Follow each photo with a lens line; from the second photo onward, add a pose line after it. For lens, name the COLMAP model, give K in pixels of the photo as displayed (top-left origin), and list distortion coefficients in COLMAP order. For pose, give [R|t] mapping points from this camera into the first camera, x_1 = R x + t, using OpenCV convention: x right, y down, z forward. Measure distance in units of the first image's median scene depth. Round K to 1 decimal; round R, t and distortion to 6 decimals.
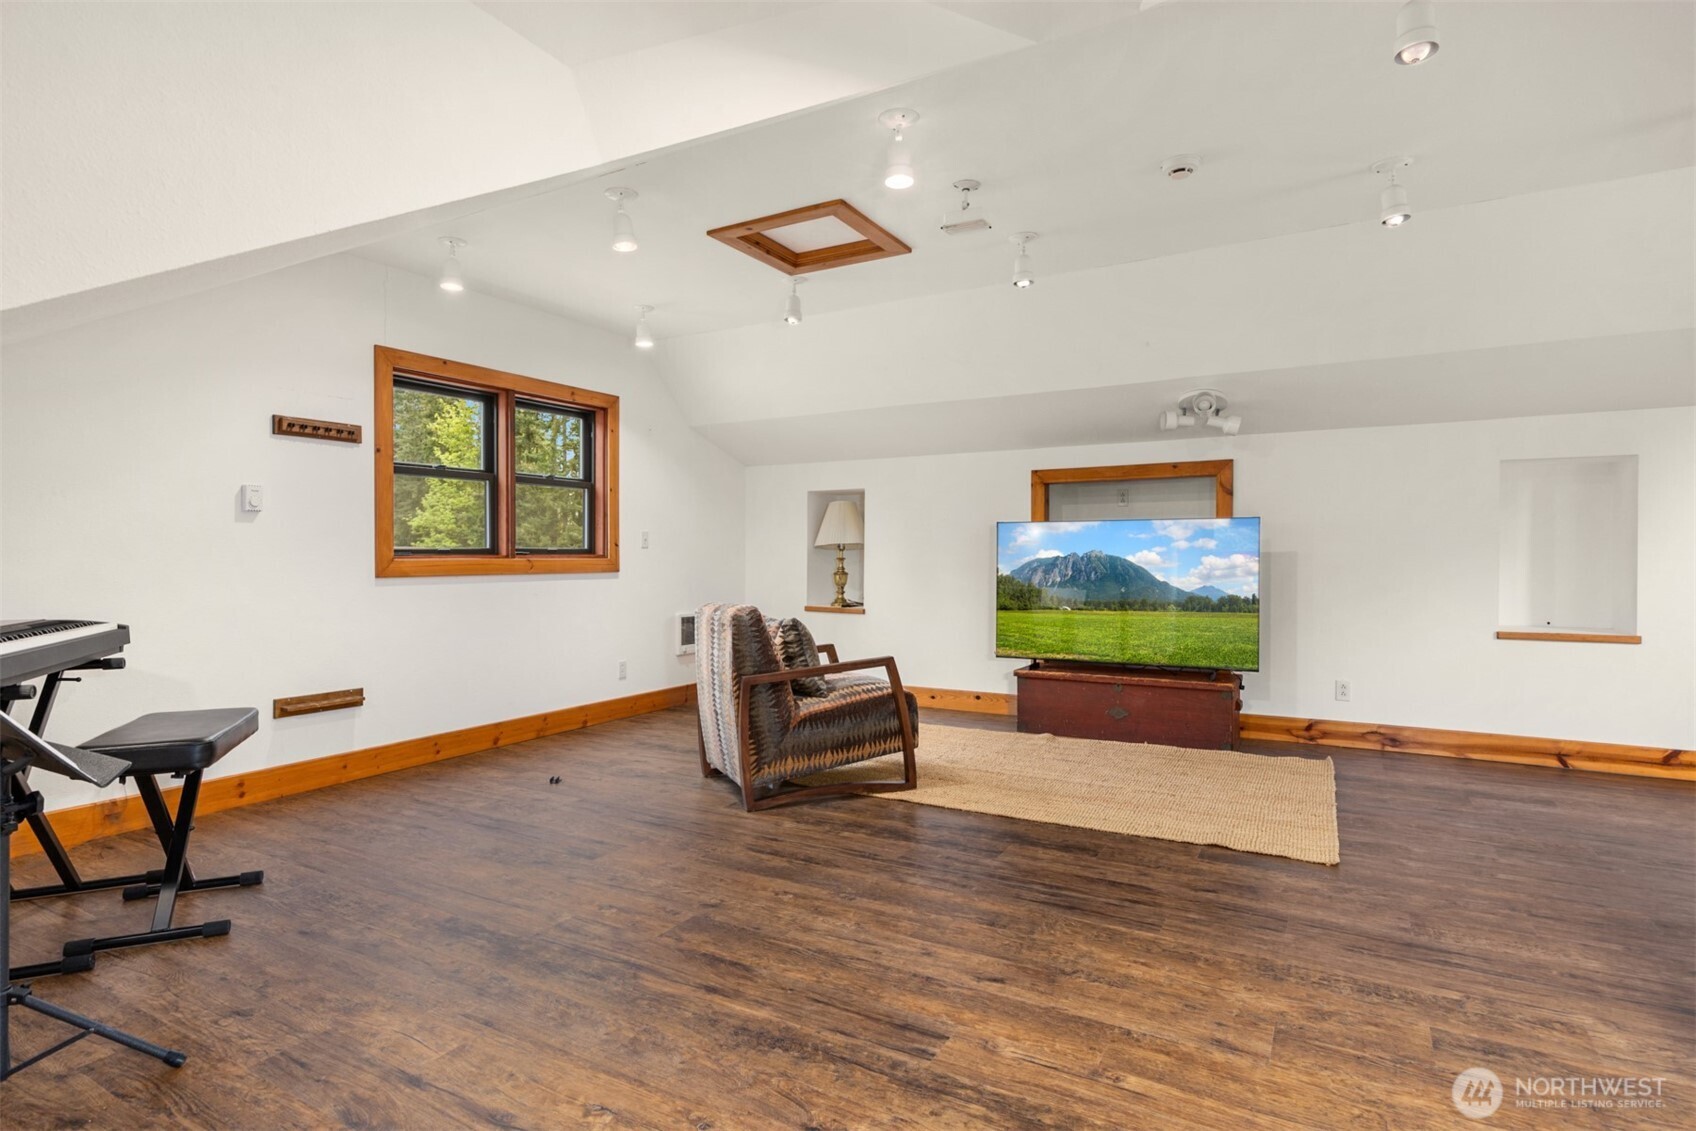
lens RADIAL K [[863.8, 0, 841.0], [0, 863.8, 568.5], [0, 0, 1]] dist [0.003893, -0.000341]
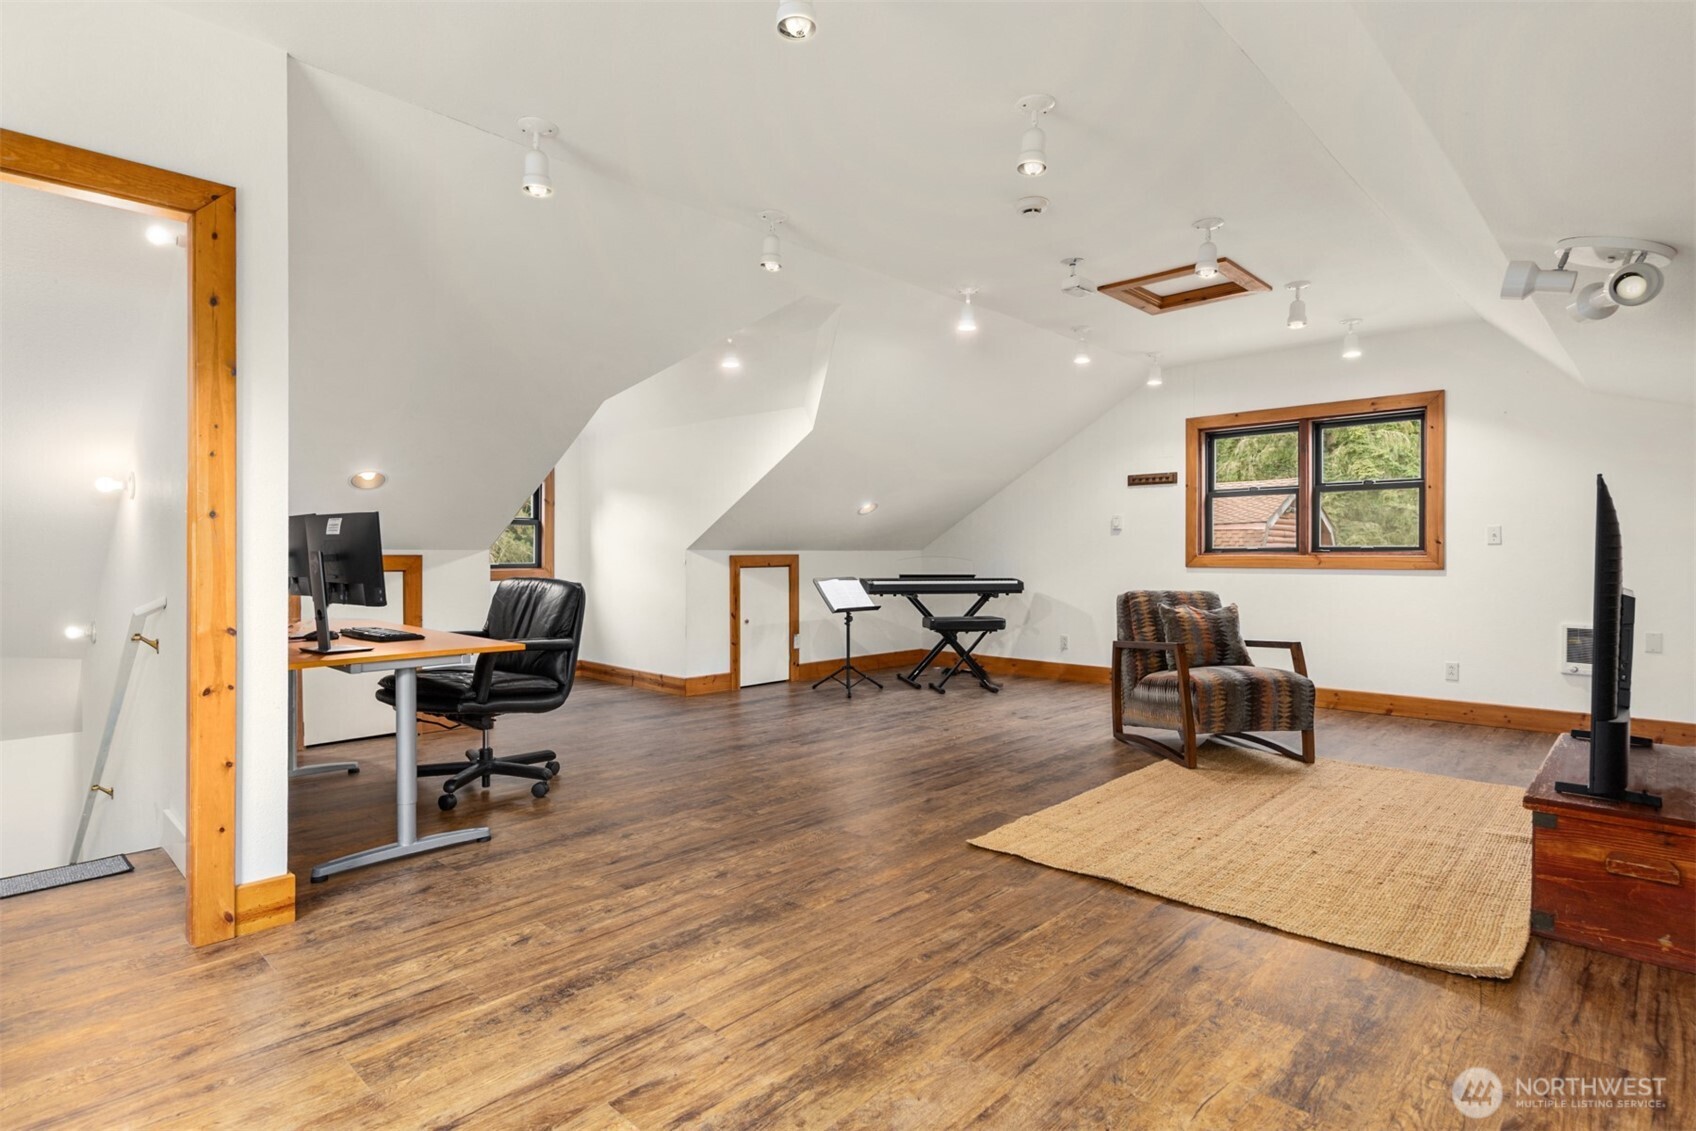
lens RADIAL K [[863.8, 0, 841.7], [0, 863.8, 563.4], [0, 0, 1]] dist [0.003893, -0.000341]
pose [[-0.231077, 0.012889, -0.972850, 1.268471], [-0.013295, 0.999777, 0.016404, -0.014722], [0.972845, 0.016724, -0.230855, 0.841290]]
